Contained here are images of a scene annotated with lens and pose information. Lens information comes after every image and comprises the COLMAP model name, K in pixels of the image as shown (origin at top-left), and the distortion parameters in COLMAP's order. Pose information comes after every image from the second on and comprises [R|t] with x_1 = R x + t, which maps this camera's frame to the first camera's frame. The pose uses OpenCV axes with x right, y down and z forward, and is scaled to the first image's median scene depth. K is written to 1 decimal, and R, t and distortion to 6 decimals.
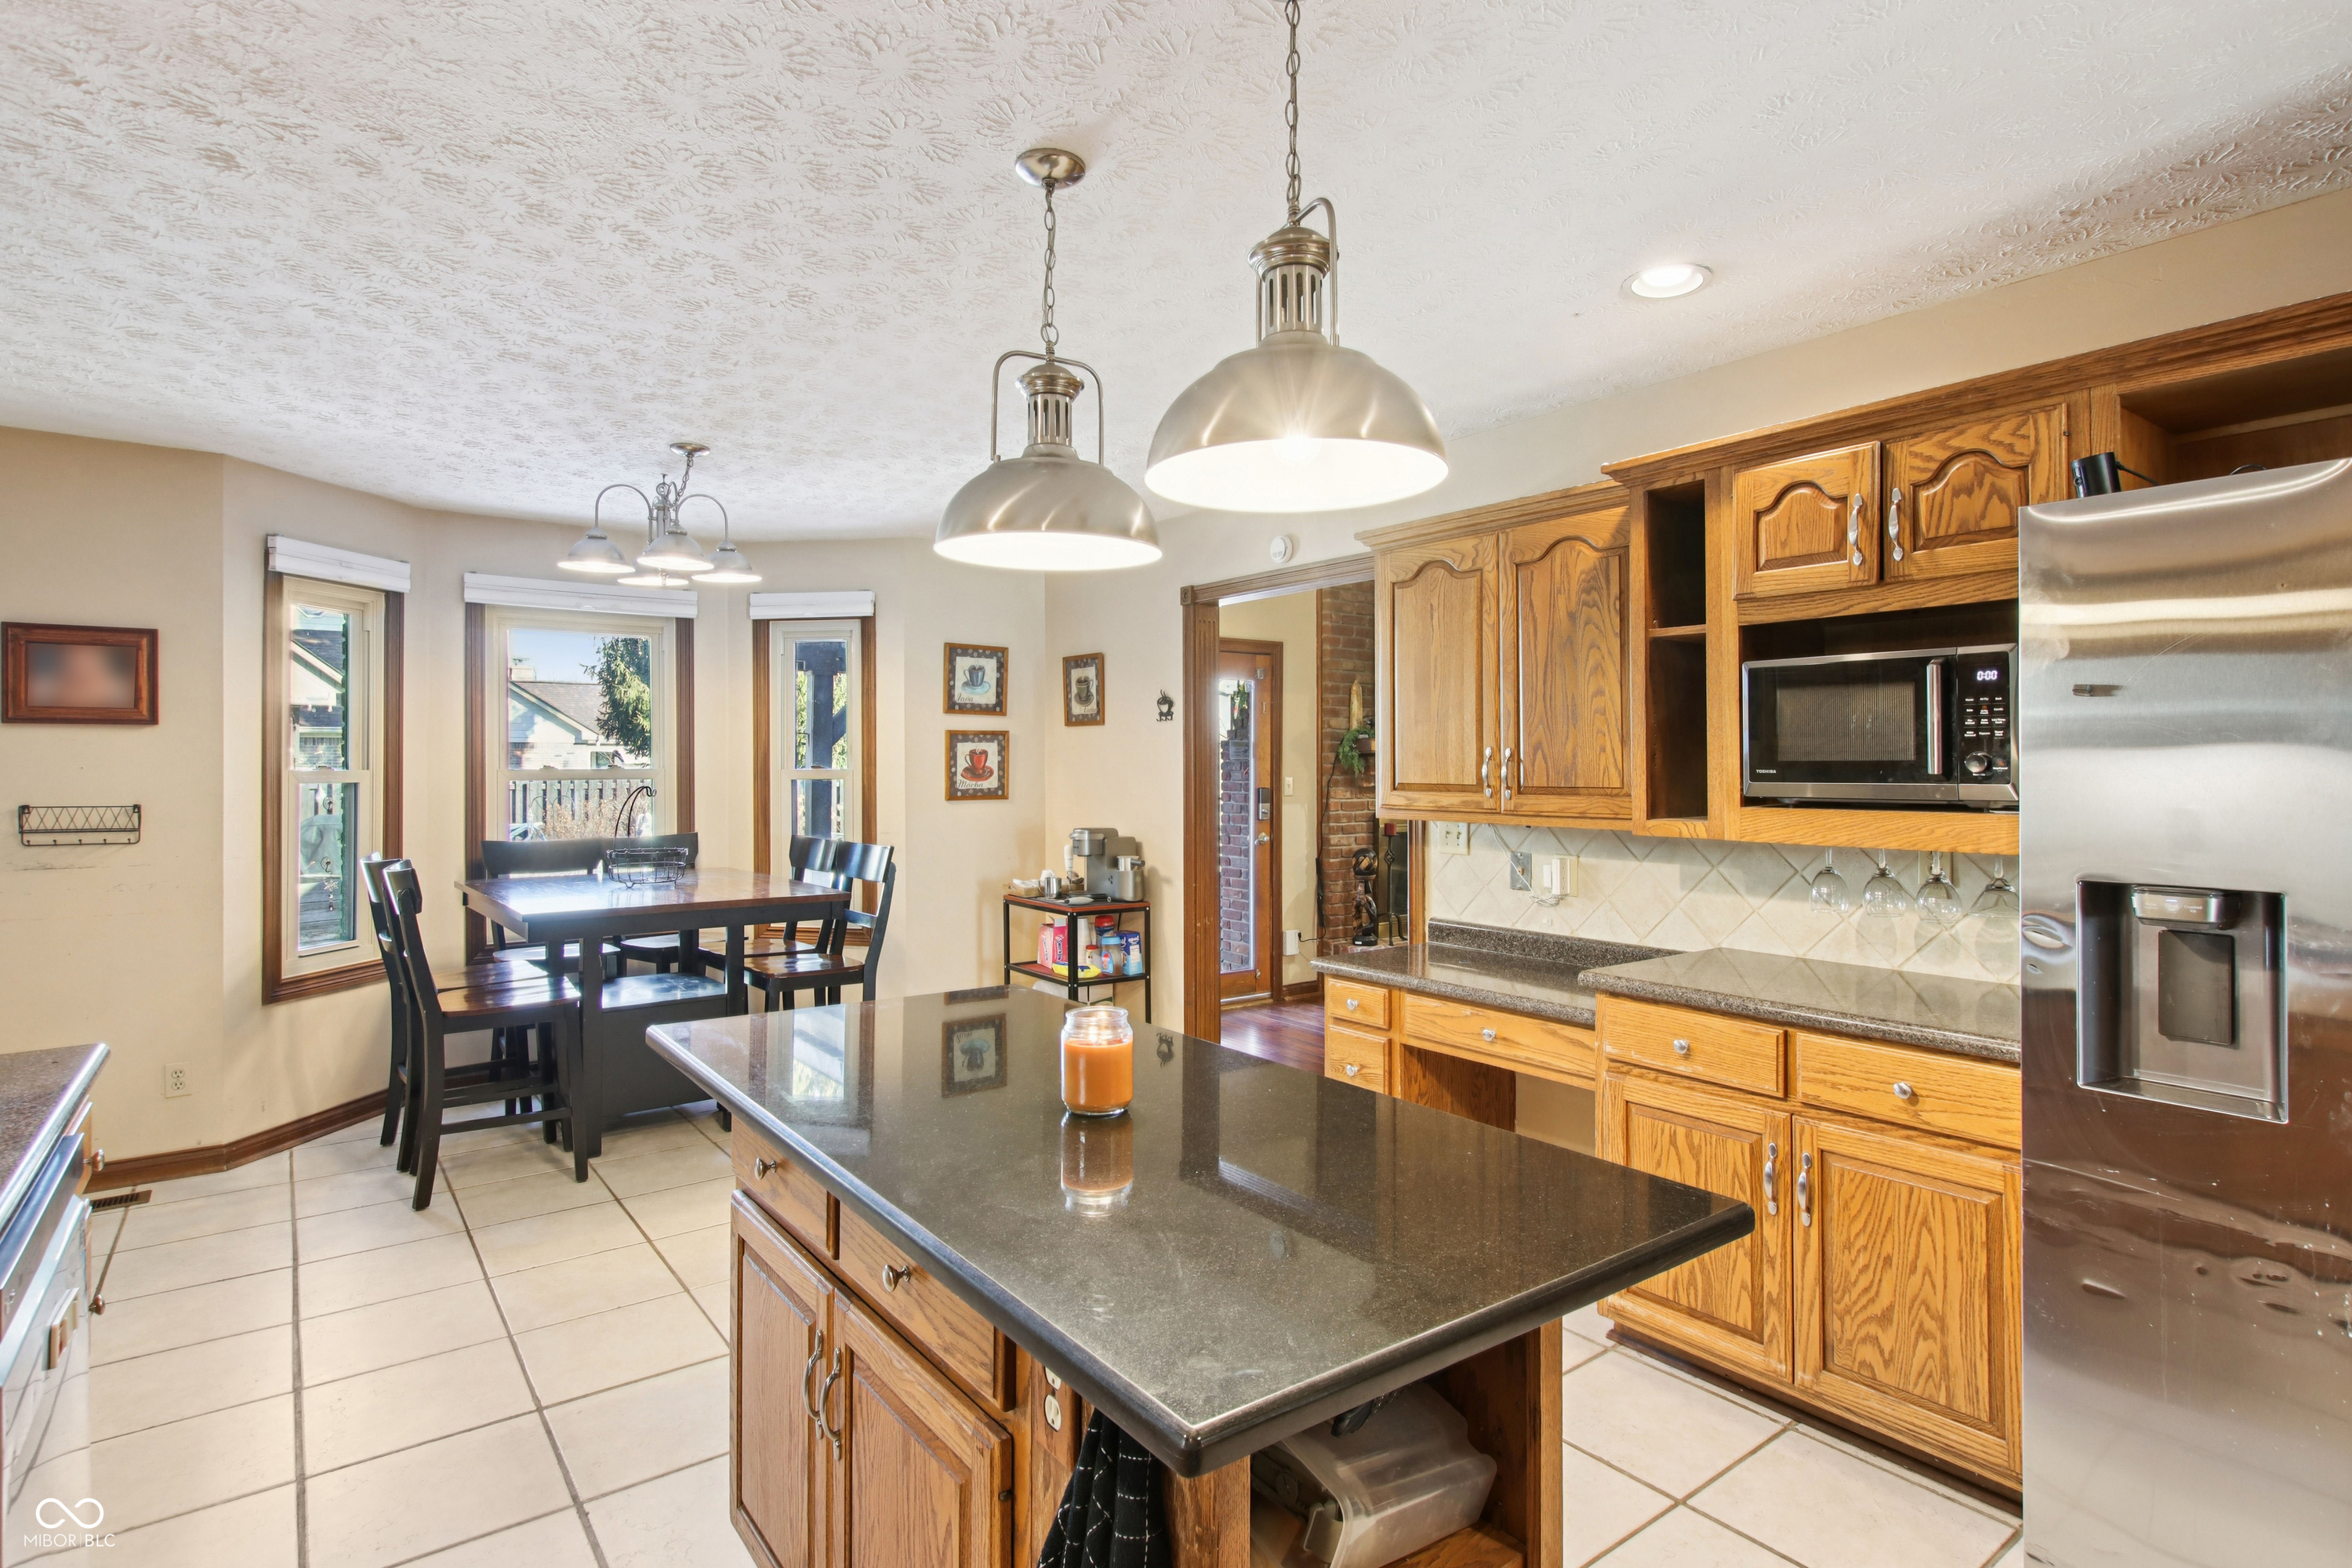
lens RADIAL K [[1189.1, 0, 1175.1], [0, 1189.1, 757.2], [0, 0, 1]] dist [0.000364, 0.000299]
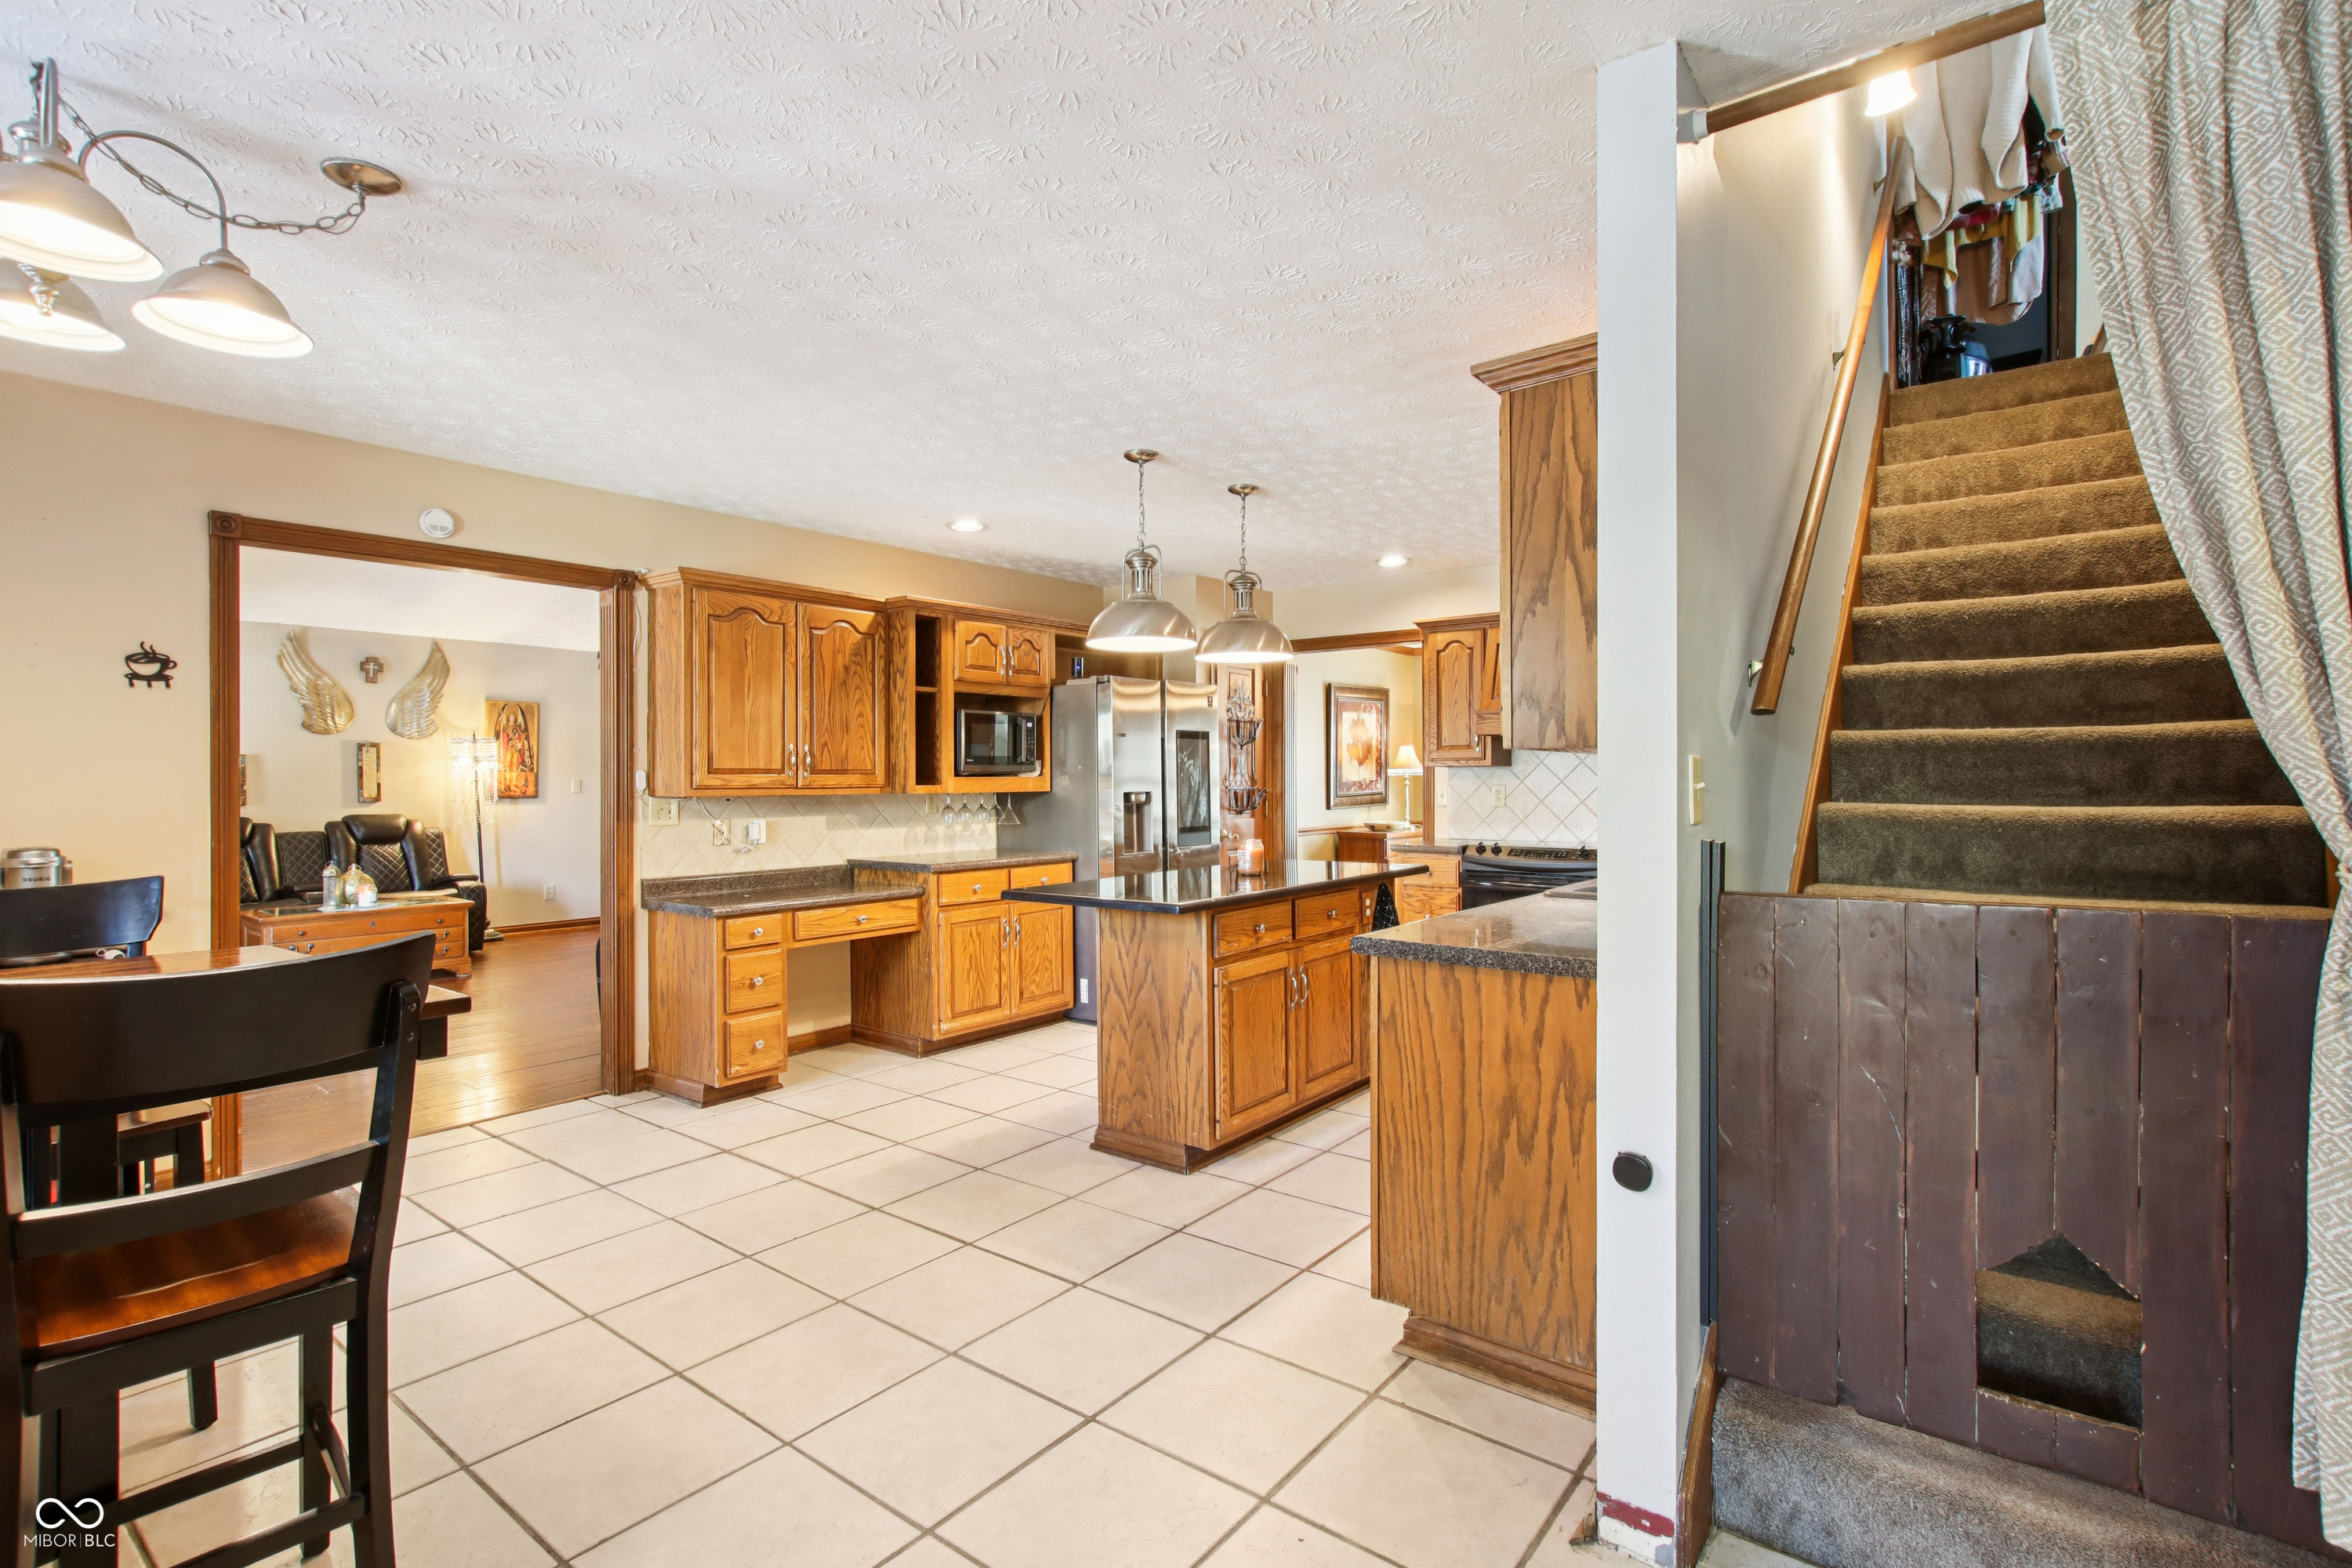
lens RADIAL K [[1096.5, 0, 1177.6], [0, 1096.5, 768.1], [0, 0, 1]] dist [0.000936, 0.000882]
pose [[-0.261738, 0.008966, 0.965097, -1.163318], [-0.000633, 0.999955, -0.009461, 0.033885], [-0.965139, -0.003088, -0.261720, 0.863210]]
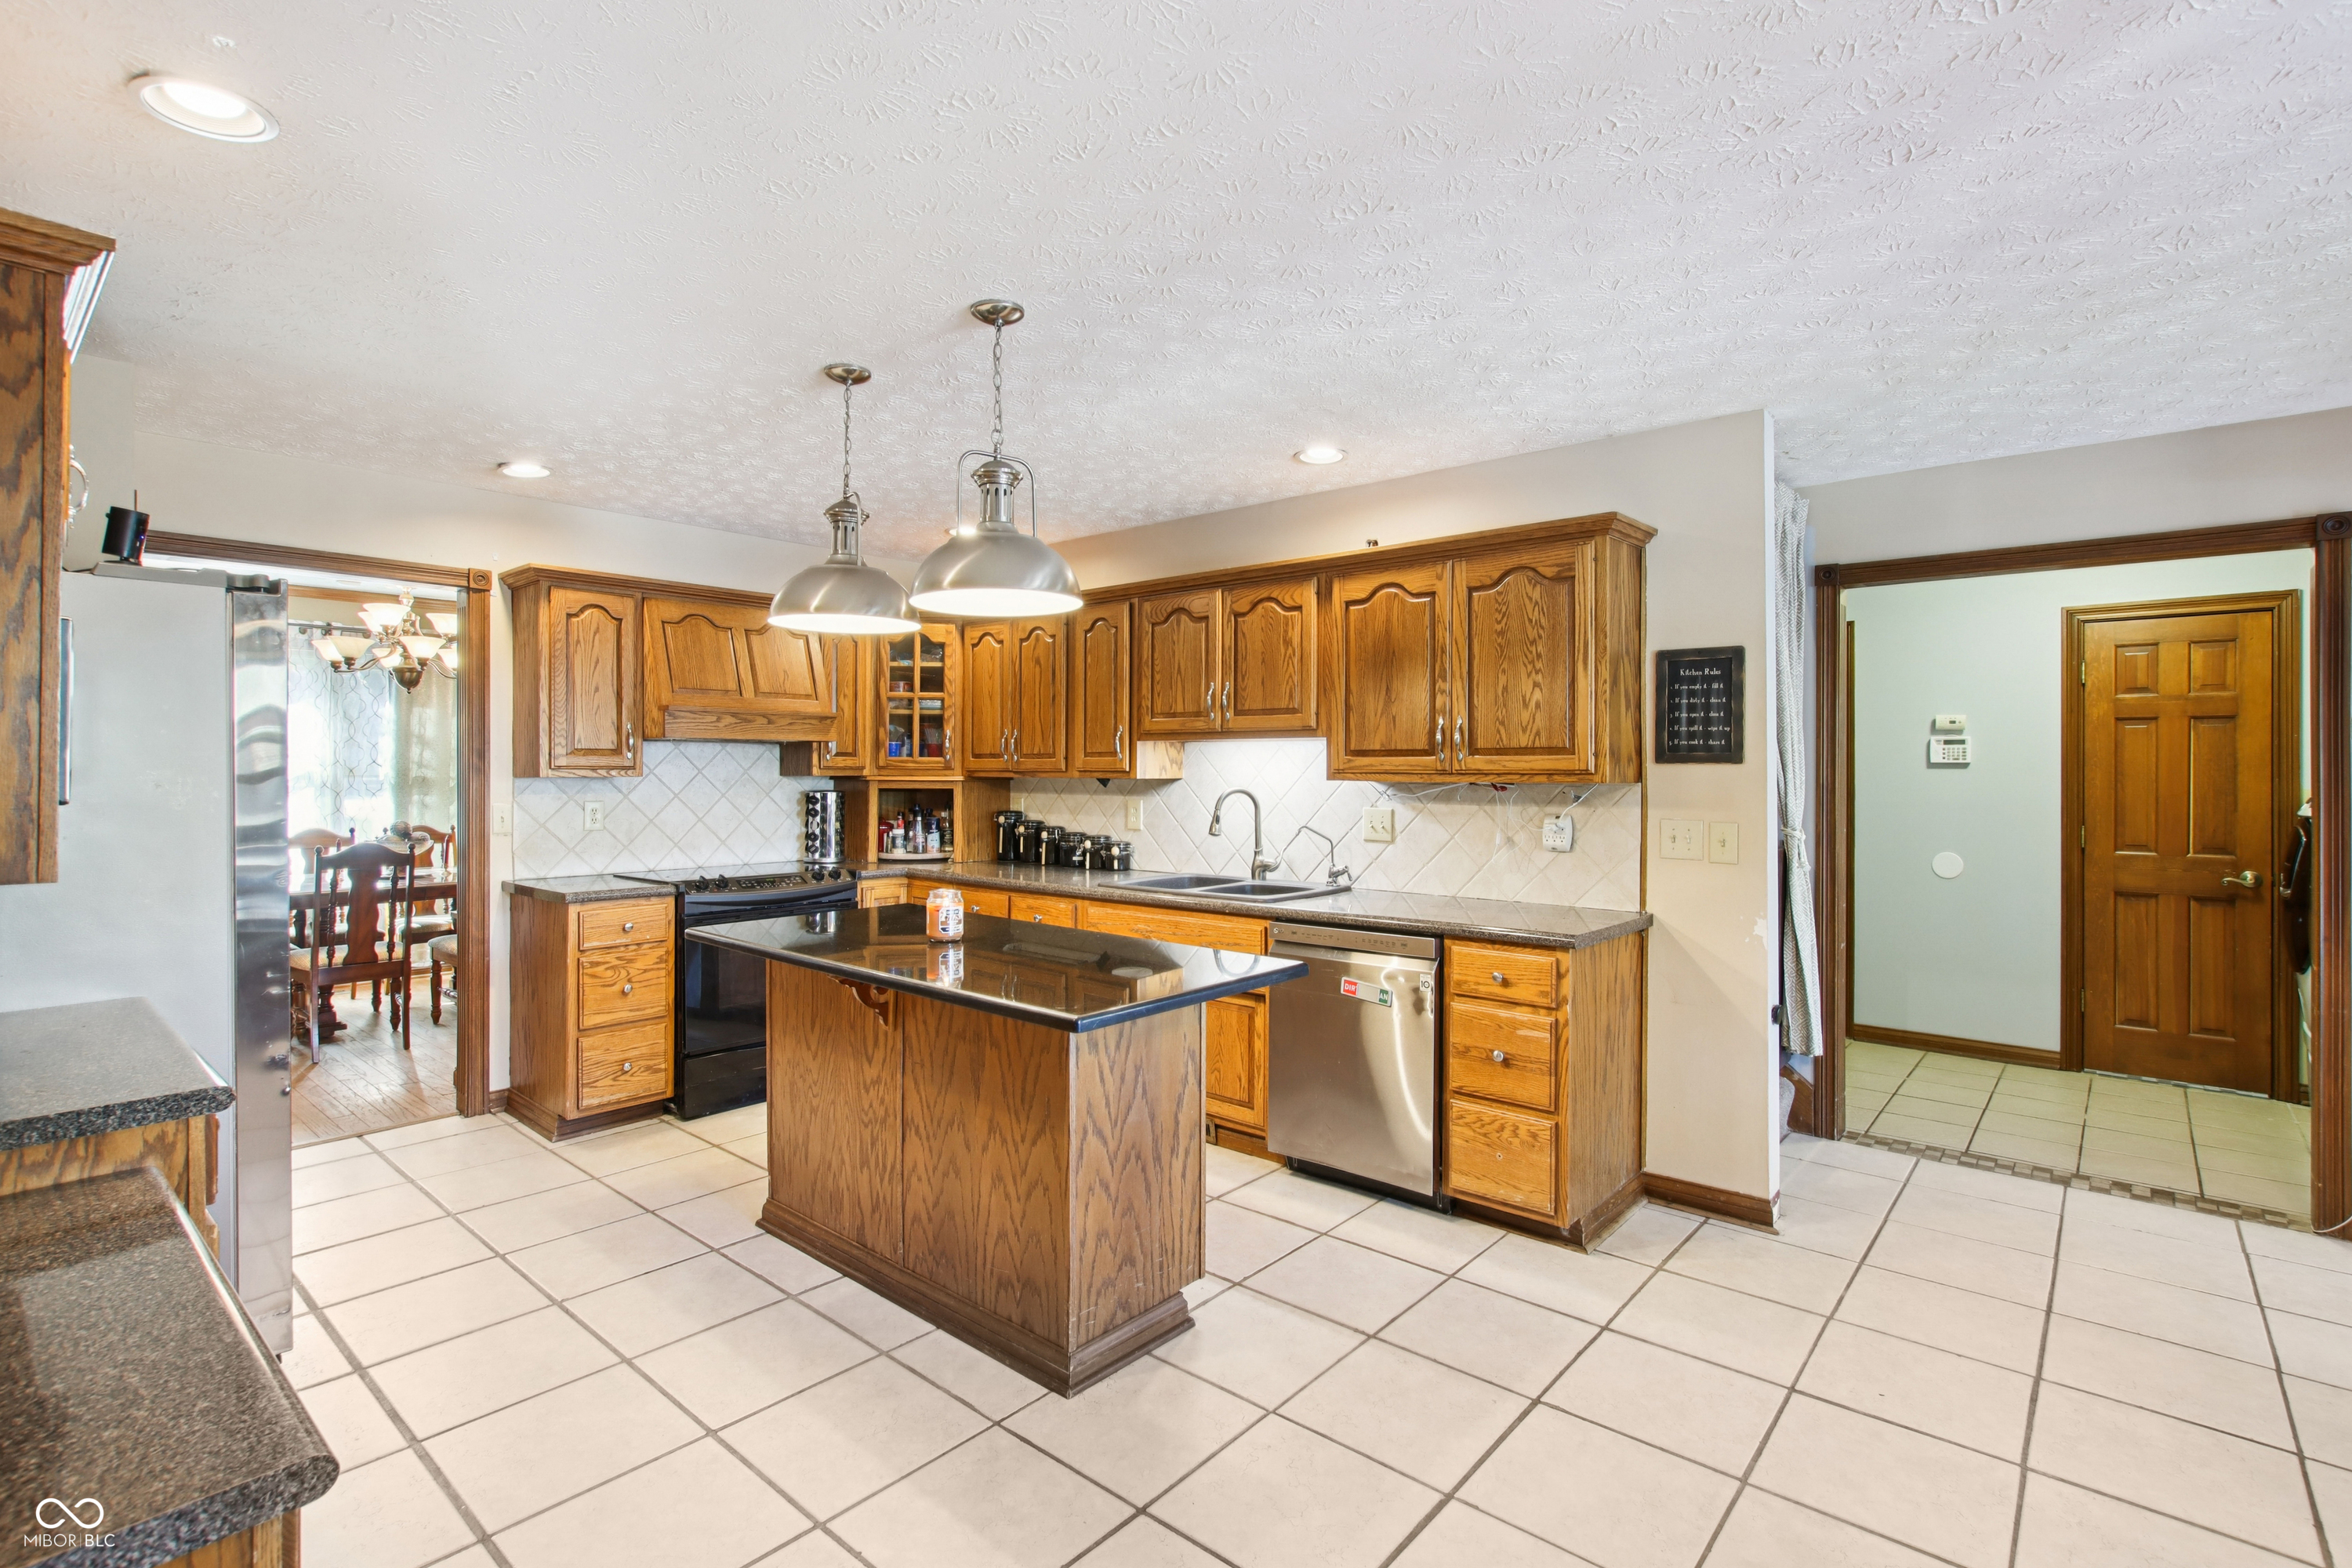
lens RADIAL K [[1096.5, 0, 1177.6], [0, 1096.5, 768.1], [0, 0, 1]] dist [0.000936, 0.000882]
pose [[-0.978737, -0.000432, -0.205120, -0.025260], [0.000470, 0.999990, -0.004349, 0.009040], [0.205120, -0.004353, -0.978727, 1.344693]]
